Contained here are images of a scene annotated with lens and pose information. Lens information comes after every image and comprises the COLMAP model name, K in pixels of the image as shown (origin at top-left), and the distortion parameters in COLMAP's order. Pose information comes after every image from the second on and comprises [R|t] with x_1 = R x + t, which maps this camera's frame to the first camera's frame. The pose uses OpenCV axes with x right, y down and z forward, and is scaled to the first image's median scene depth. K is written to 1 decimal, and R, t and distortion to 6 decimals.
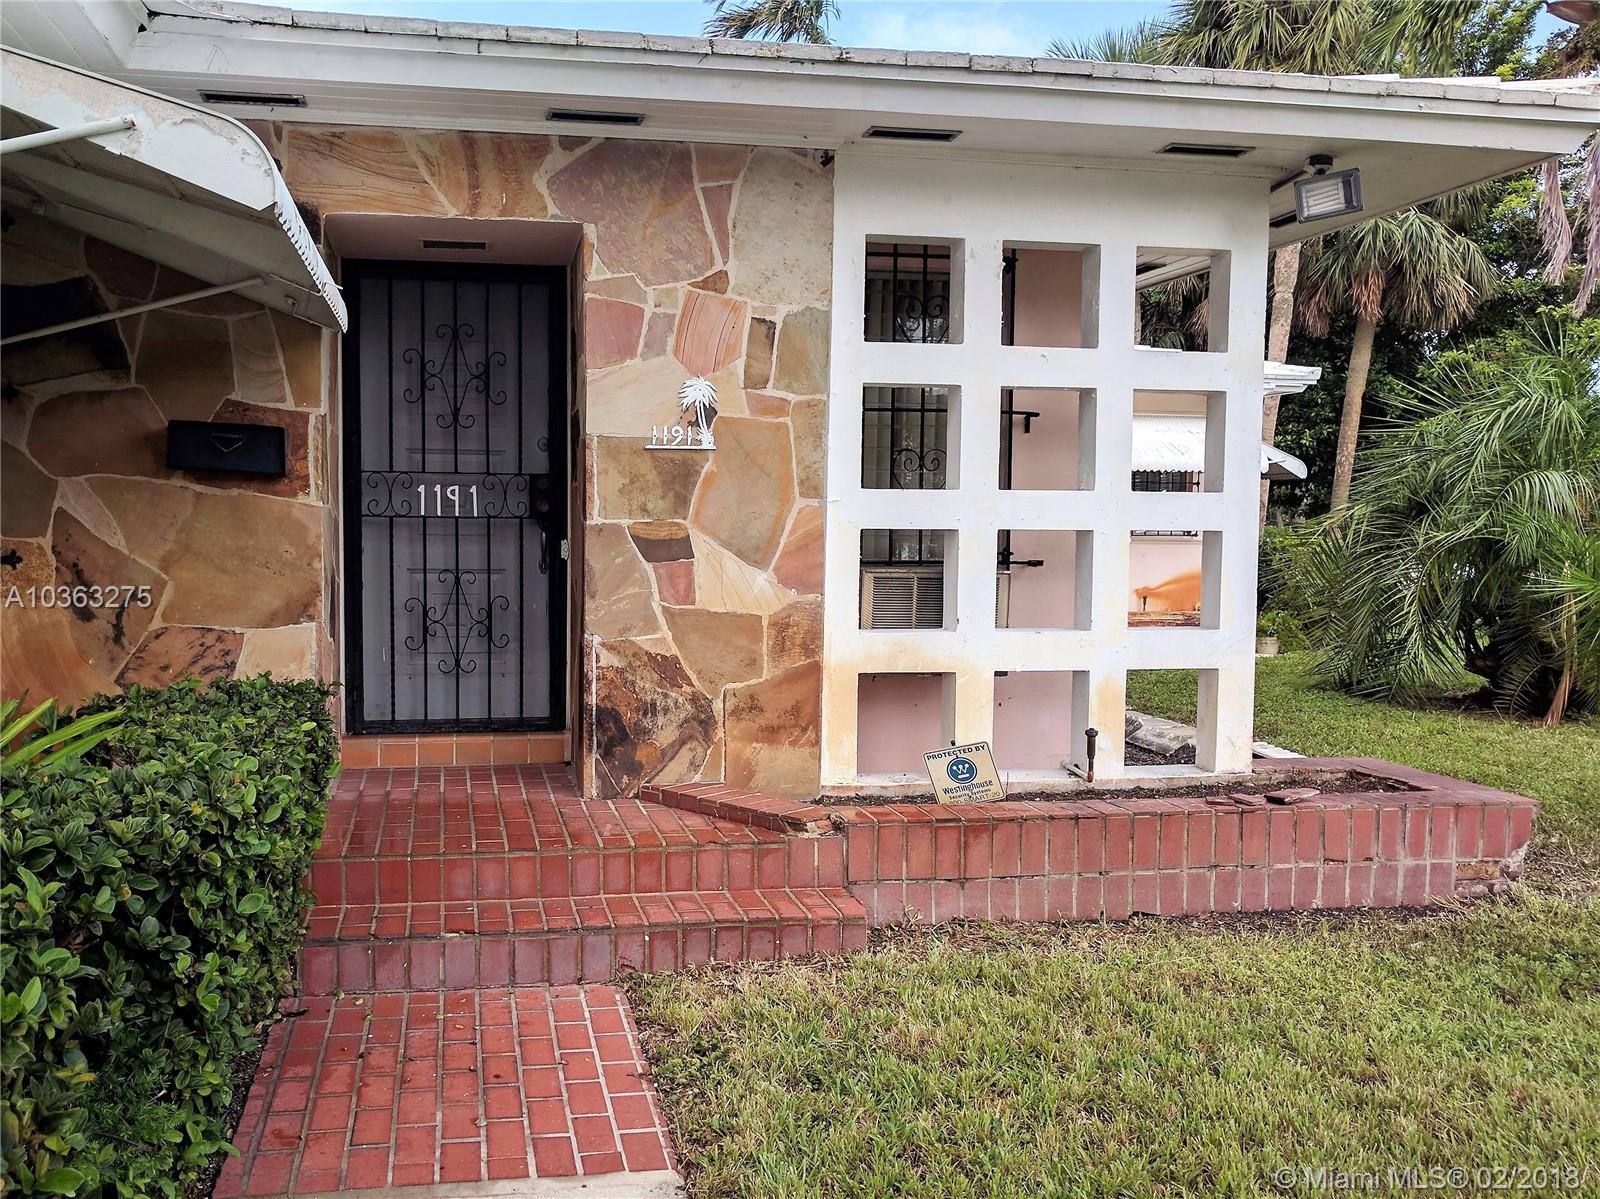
lens RADIAL K [[1335.8, 0, 797.3], [0, 1335.8, 599.6], [0, 0, 1]] dist [0.013985, -0.002628]
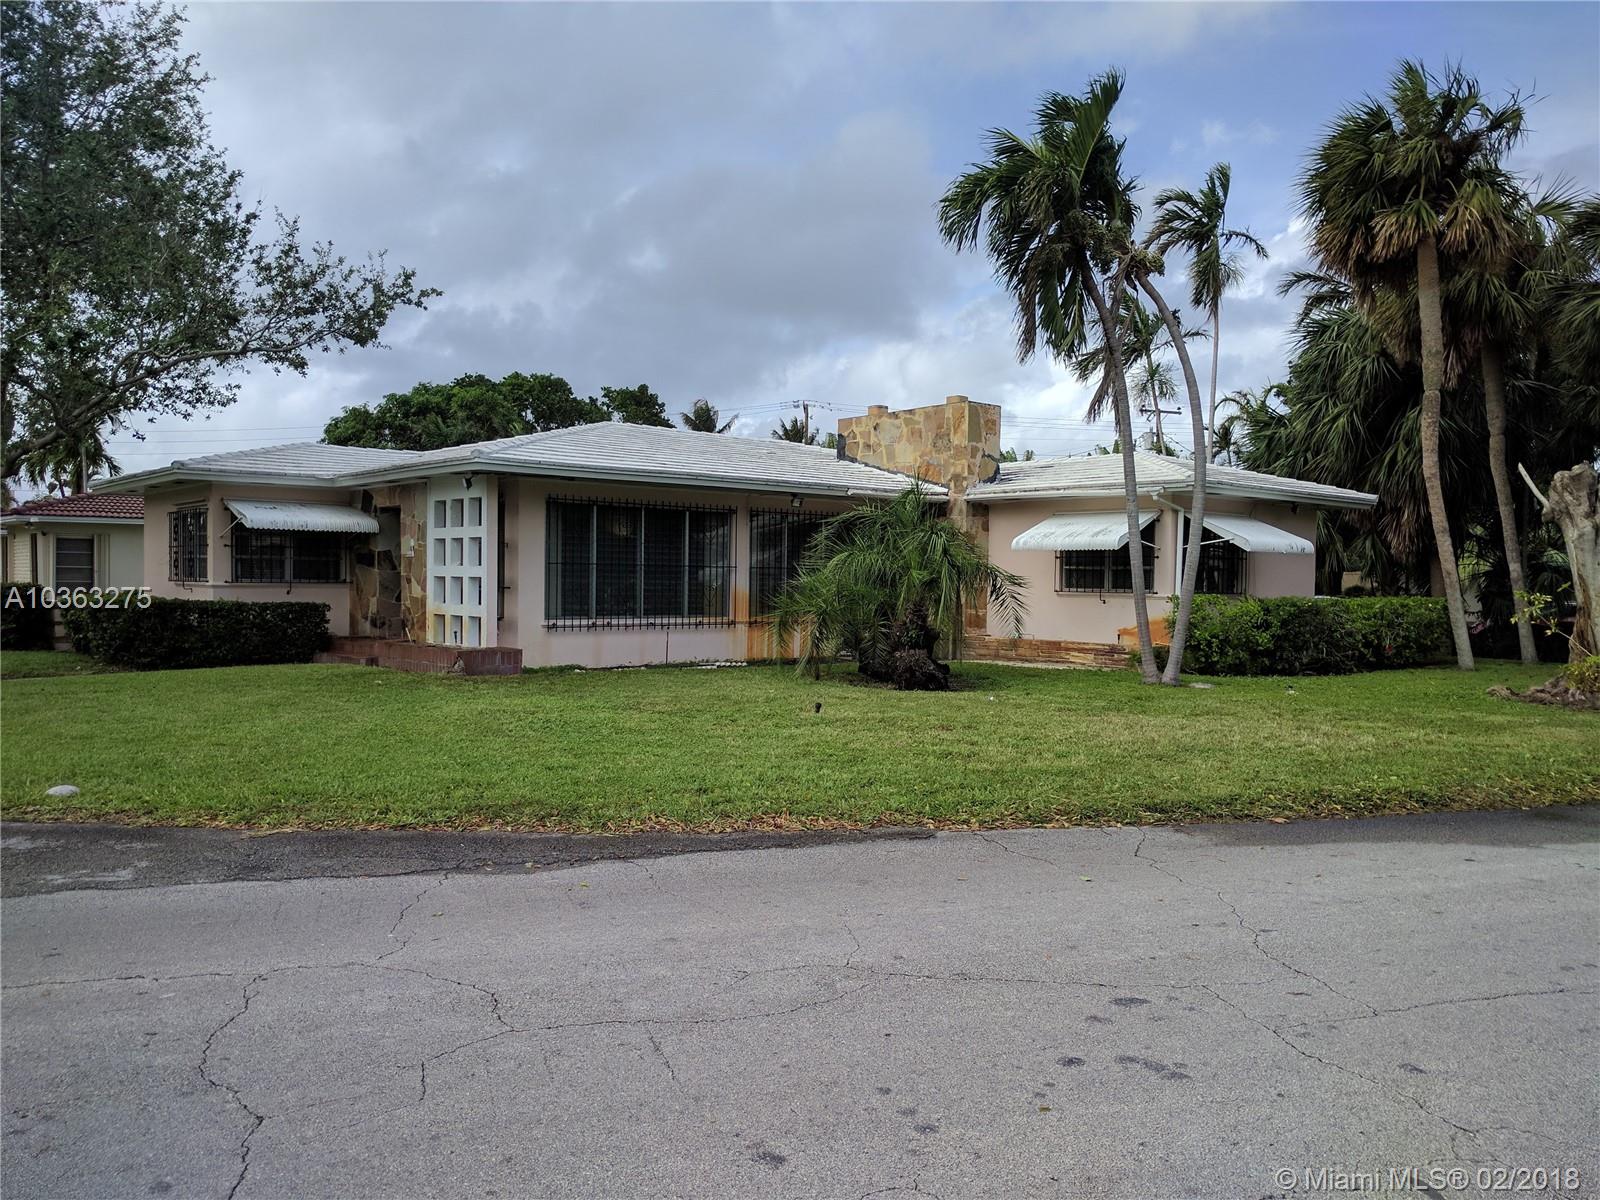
lens RADIAL K [[1225.6, 0, 785.8], [0, 1225.6, 571.3], [0, 0, 1]] dist [0.000133, 0.020450]
pose [[0.517884, -0.007640, -0.855417, 3.726890], [-0.068925, 0.996336, -0.050627, 0.044019], [0.852670, 0.085179, 0.515460, 0.042553]]
